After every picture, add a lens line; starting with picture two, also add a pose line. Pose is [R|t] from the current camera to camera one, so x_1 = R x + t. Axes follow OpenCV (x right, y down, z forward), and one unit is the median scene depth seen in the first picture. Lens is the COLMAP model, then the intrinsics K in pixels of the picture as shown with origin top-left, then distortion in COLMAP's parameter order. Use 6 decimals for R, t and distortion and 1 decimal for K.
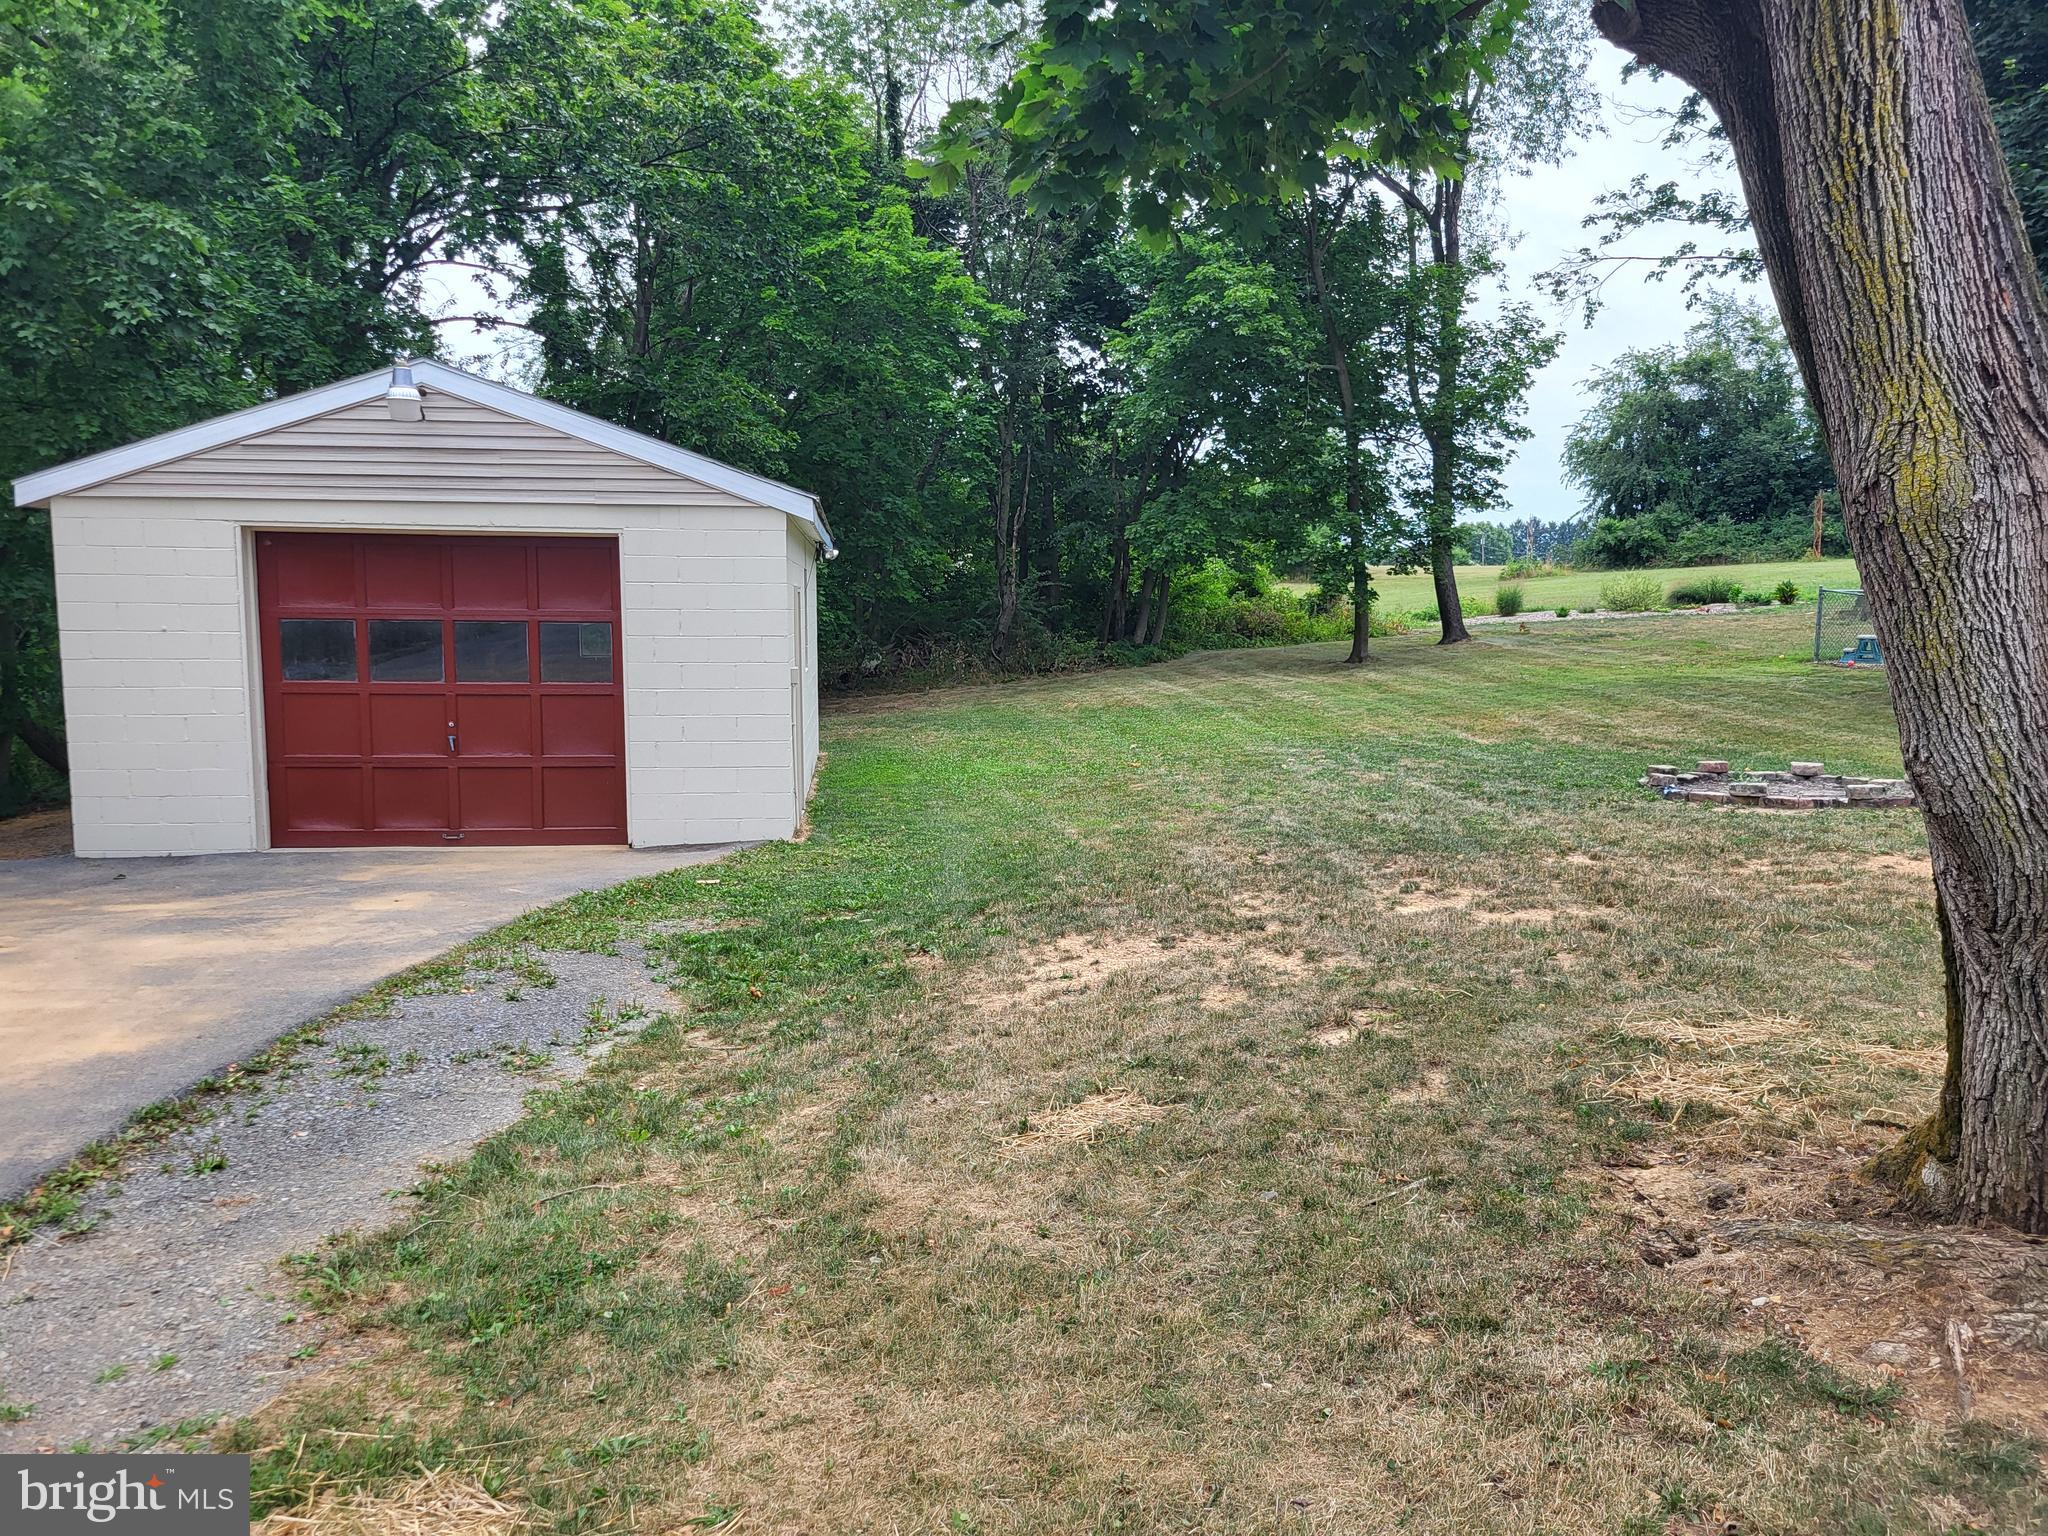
lens RADIAL K [[1536.8, 0, 1030.3], [0, 1536.8, 770.2], [0, 0, 1]] dist [0.054987, 0.001417]
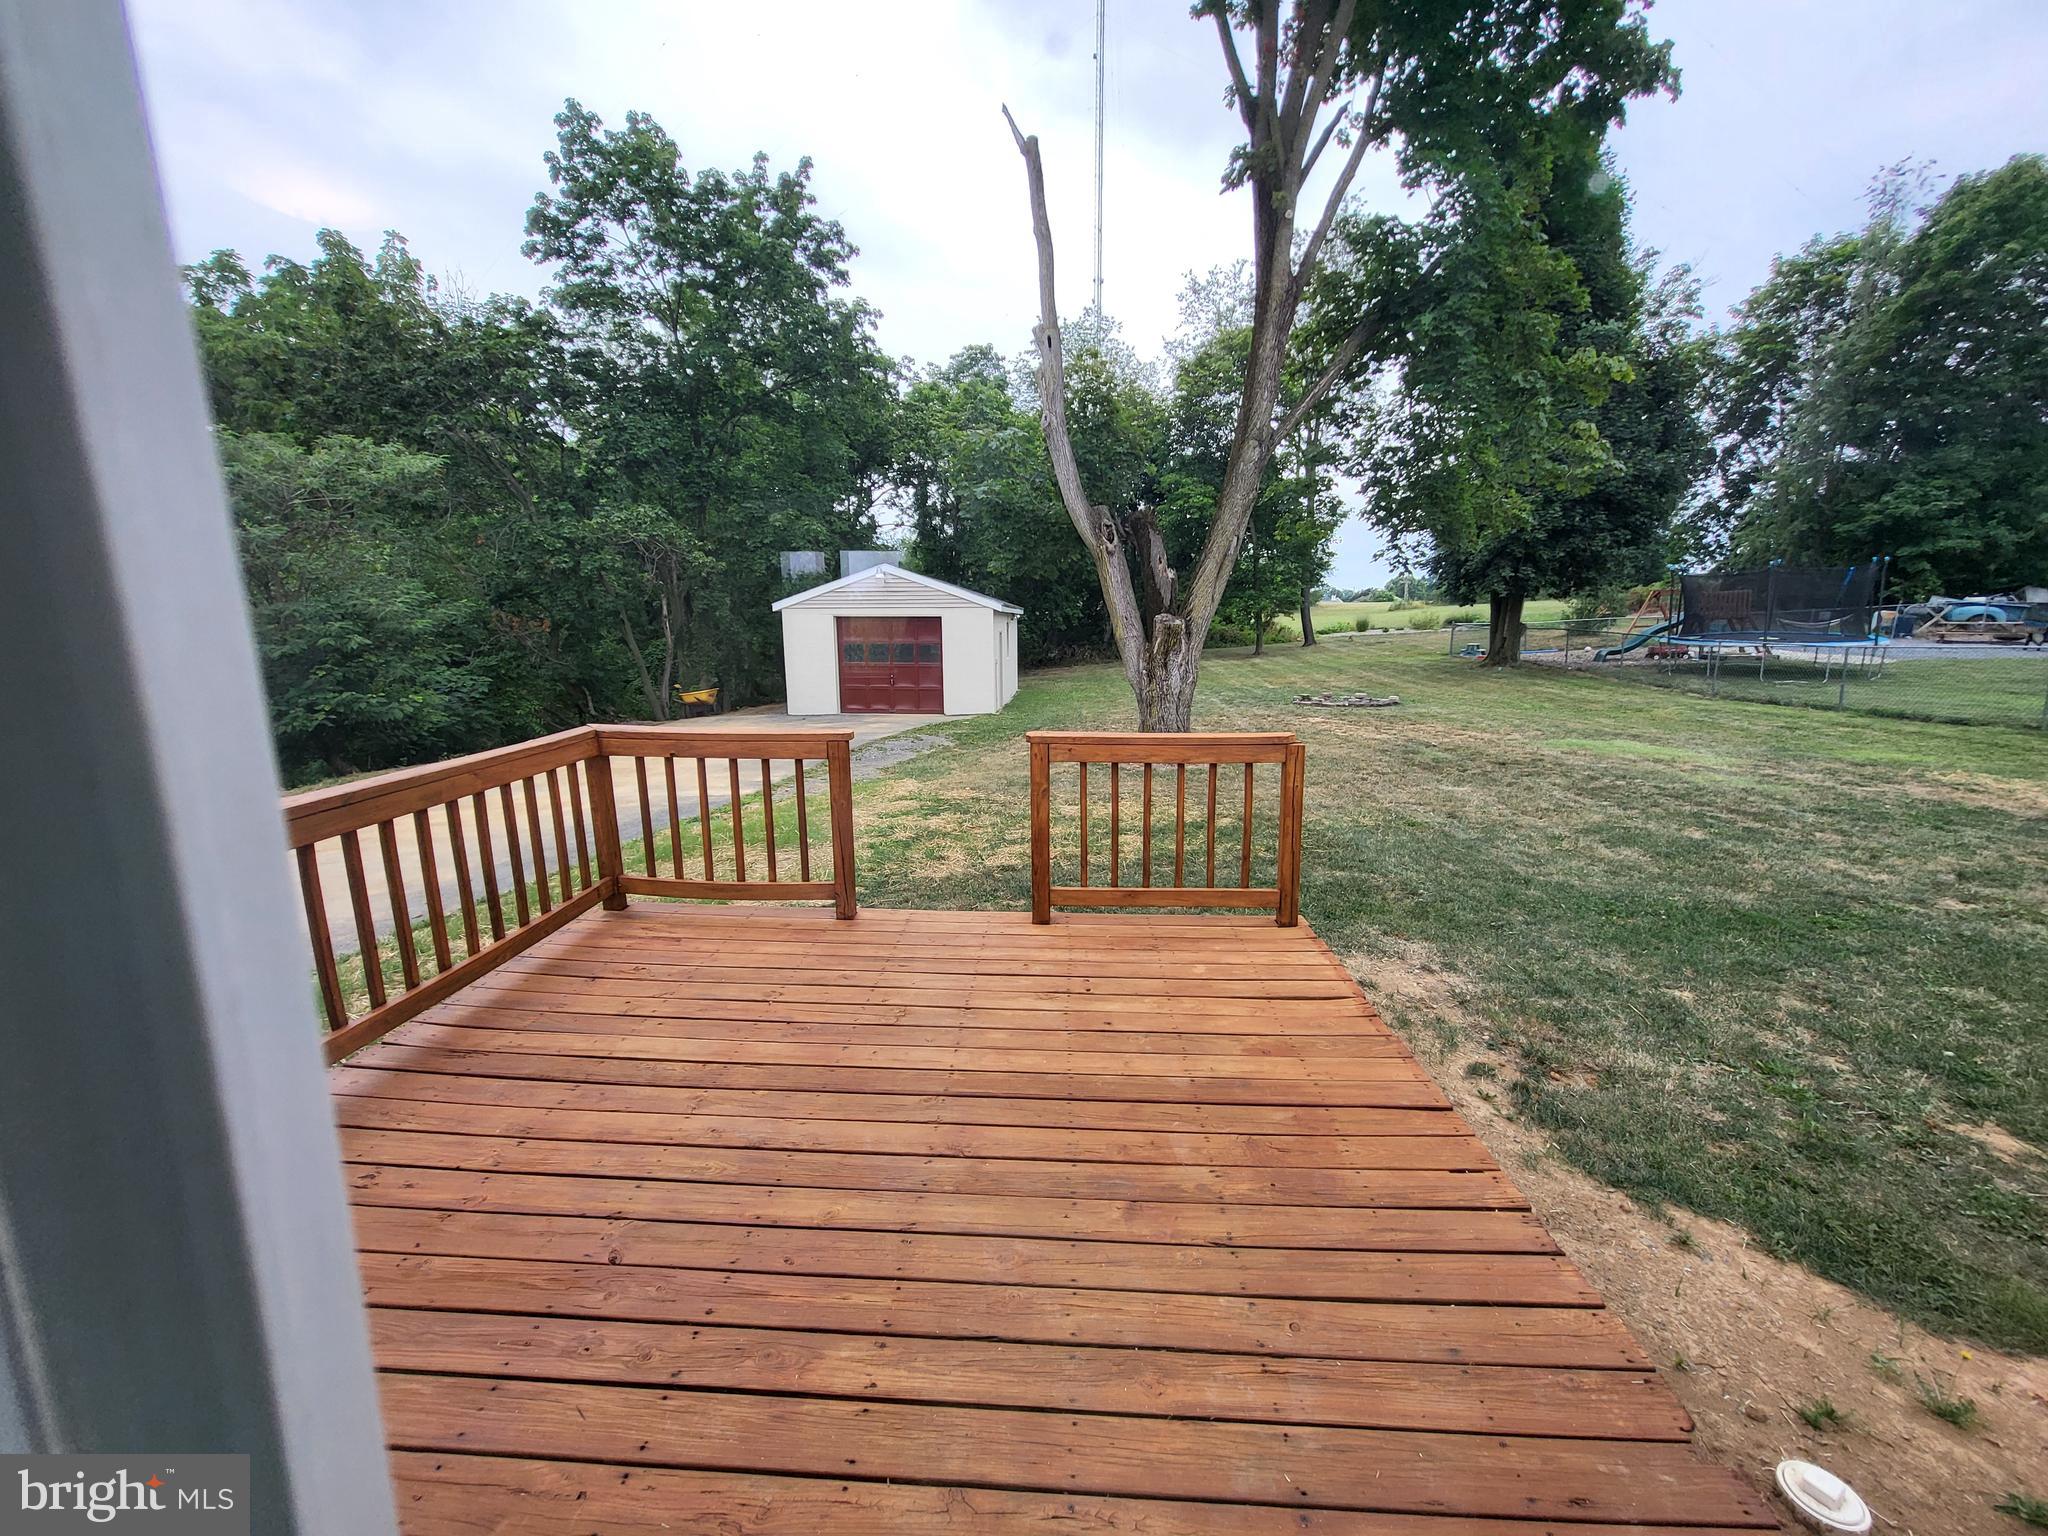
lens RADIAL K [[804.0, 0, 1018.2], [0, 804.0, 772.7], [0, 0, 1]] dist [0.004201, 0.000142]
pose [[0.983898, 0.026380, -0.176773, 0.188932], [-0.012283, 0.996689, 0.080372, 0.033391], [0.178308, -0.076906, 0.980965, -0.618944]]
